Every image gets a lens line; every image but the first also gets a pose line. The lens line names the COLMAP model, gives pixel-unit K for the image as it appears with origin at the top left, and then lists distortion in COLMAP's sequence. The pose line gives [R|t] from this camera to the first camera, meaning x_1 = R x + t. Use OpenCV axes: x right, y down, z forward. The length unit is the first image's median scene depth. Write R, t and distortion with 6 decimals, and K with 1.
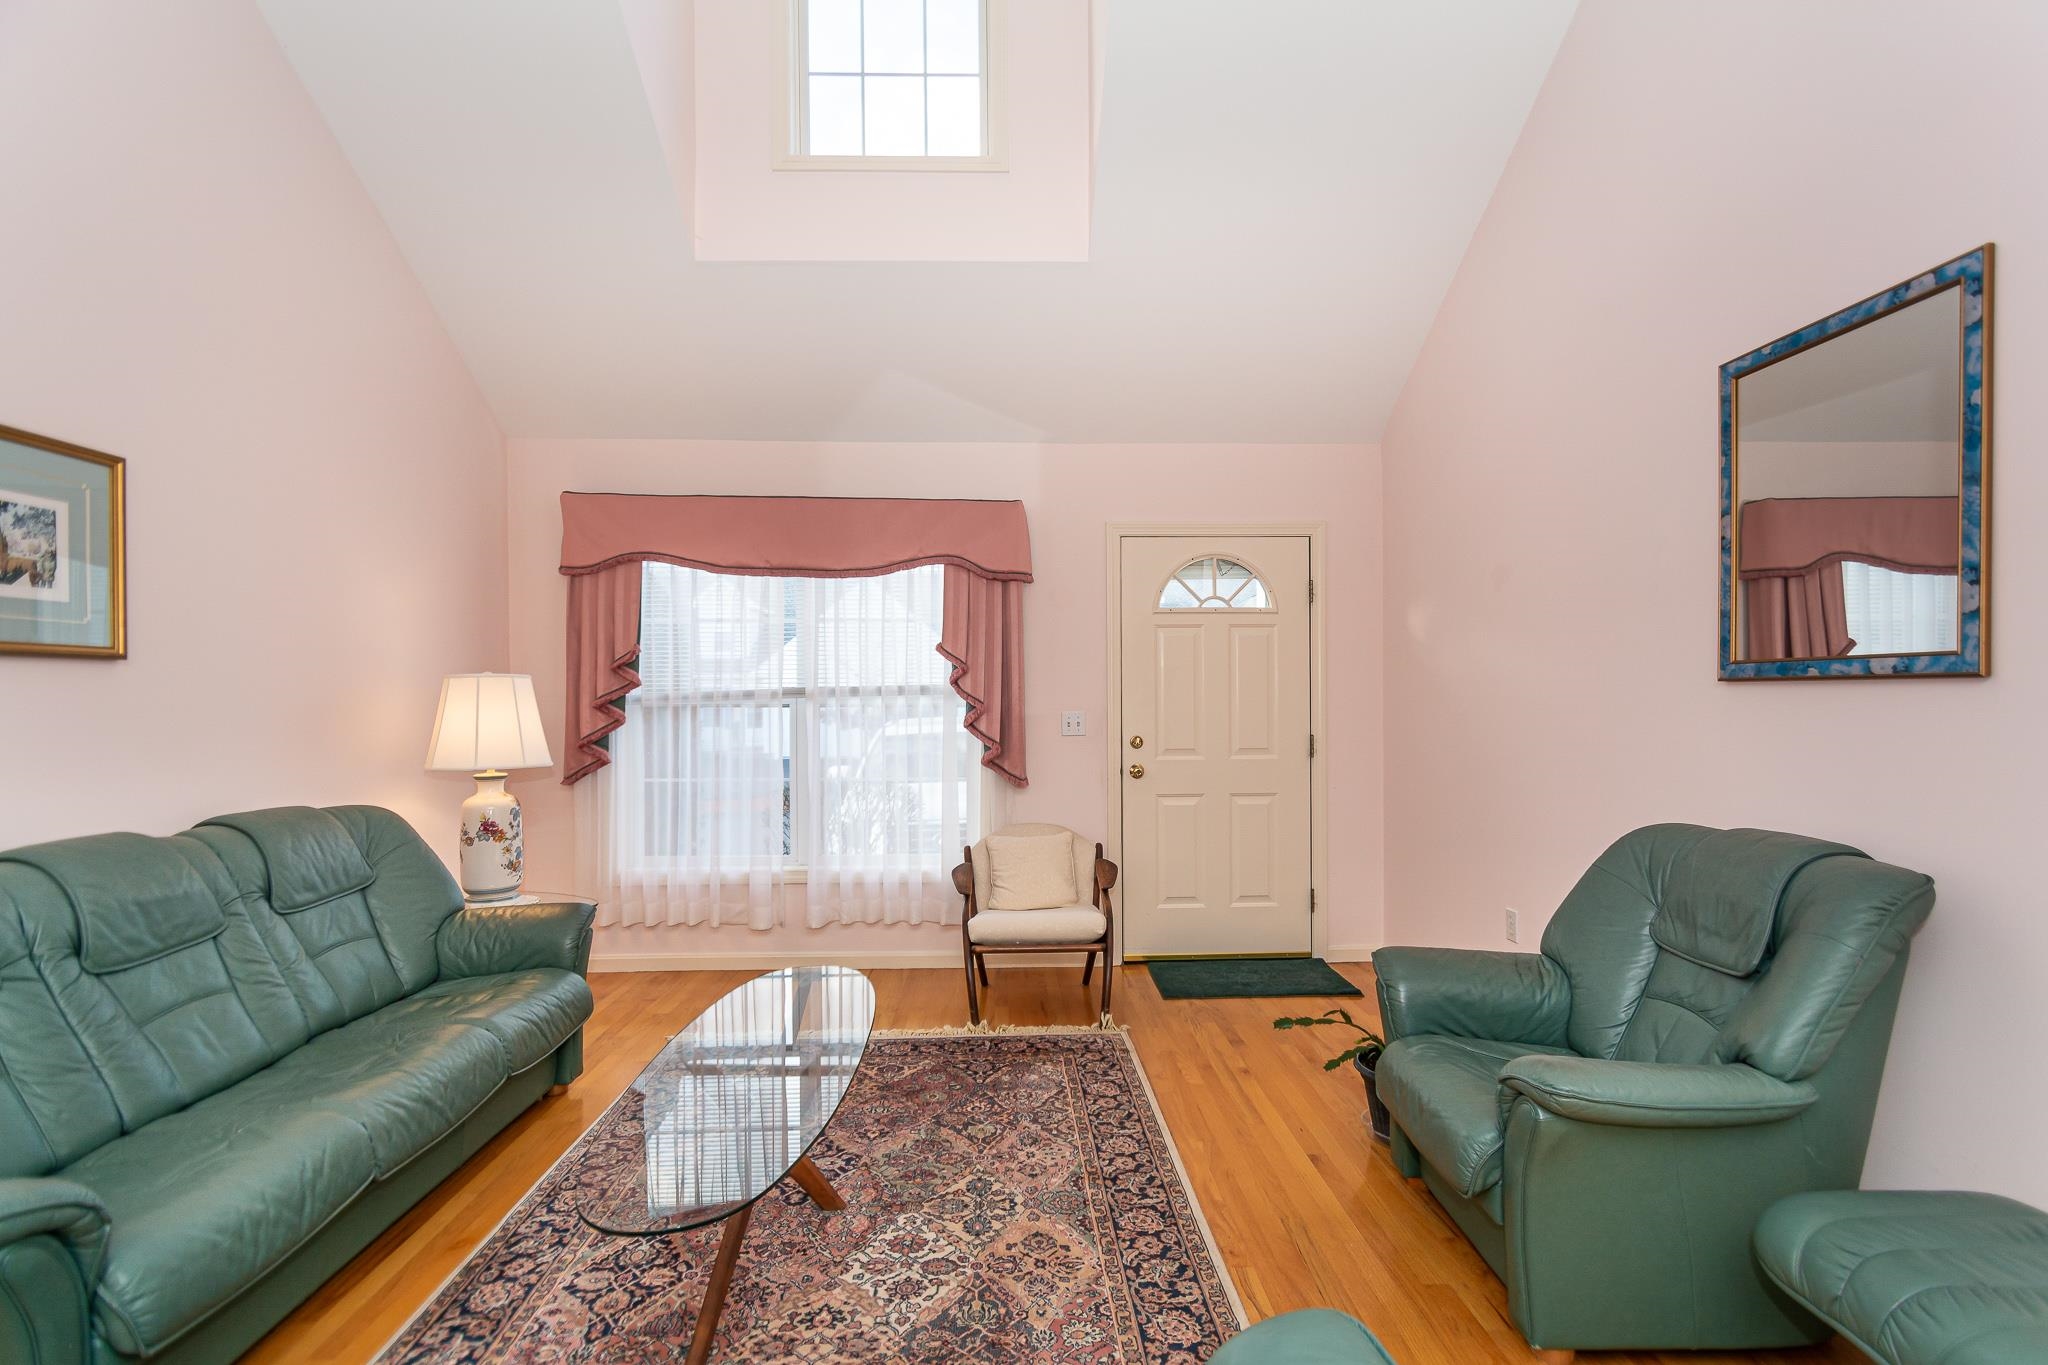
lens RADIAL K [[922.1, 0, 1012.7], [0, 922.1, 710.1], [0, 0, 1]] dist [0.009353, -0.001728]
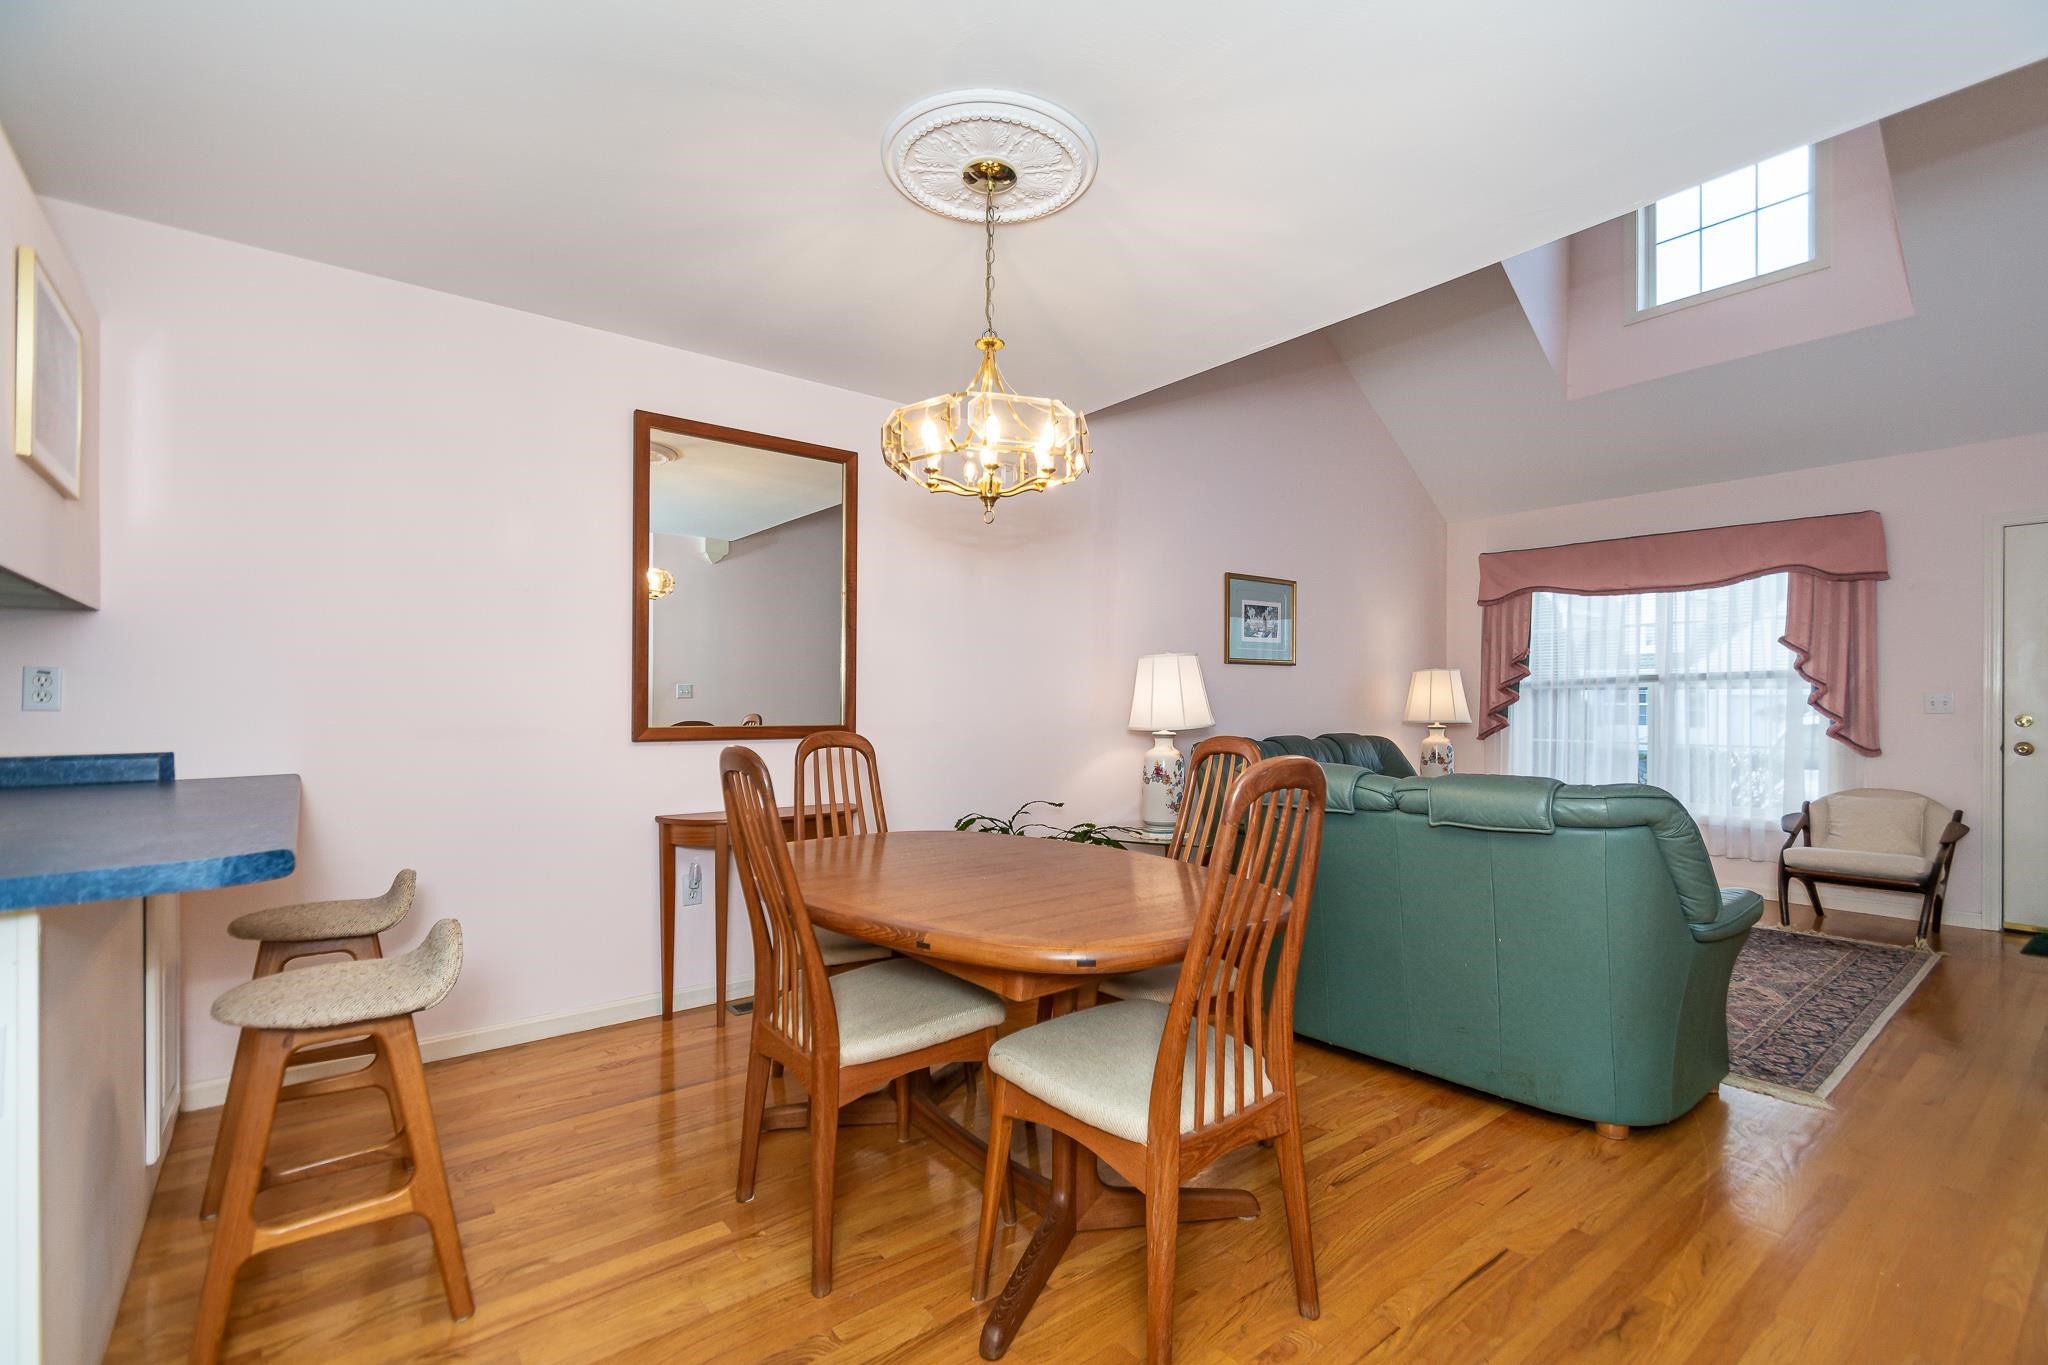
lens RADIAL K [[922.1, 0, 1033.9], [0, 922.1, 708.1], [0, 0, 1]] dist [0.009353, -0.001728]
pose [[0.618398, 0.008115, -0.785823, 0.286795], [-0.010796, 0.999940, 0.001830, 0.033645], [0.785791, 0.007352, 0.618449, -0.577349]]
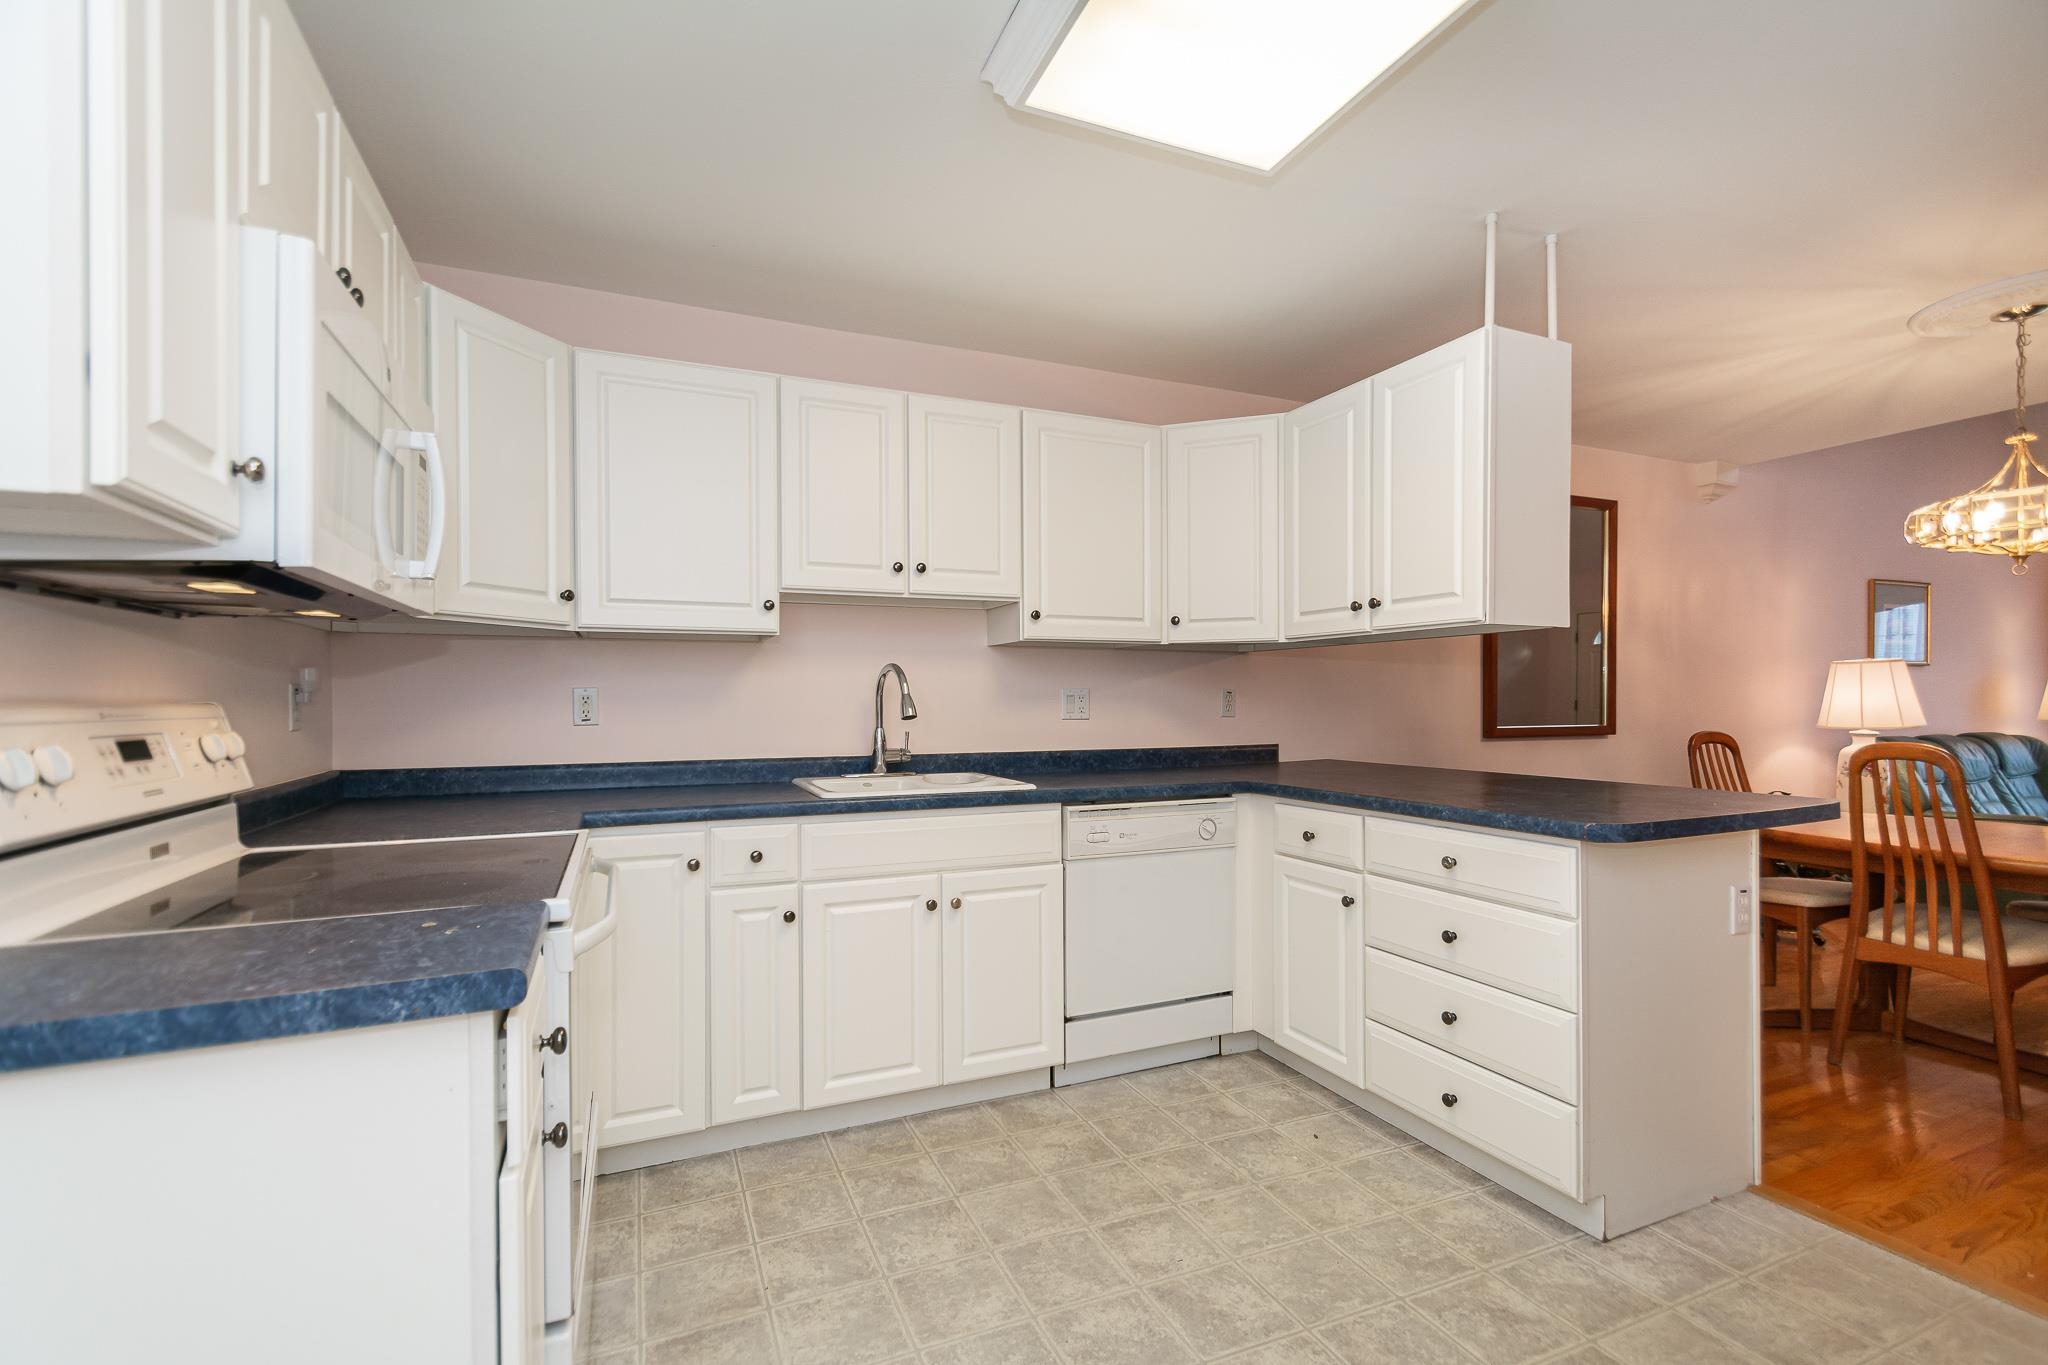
lens RADIAL K [[922.1, 0, 1017.2], [0, 922.1, 700.8], [0, 0, 1]] dist [0.009353, -0.001728]
pose [[0.378831, 0.000885, -0.925466, 0.212003], [-0.003616, 0.999993, -0.000524, 0.028193], [0.925459, 0.003545, 0.378831, -1.227936]]
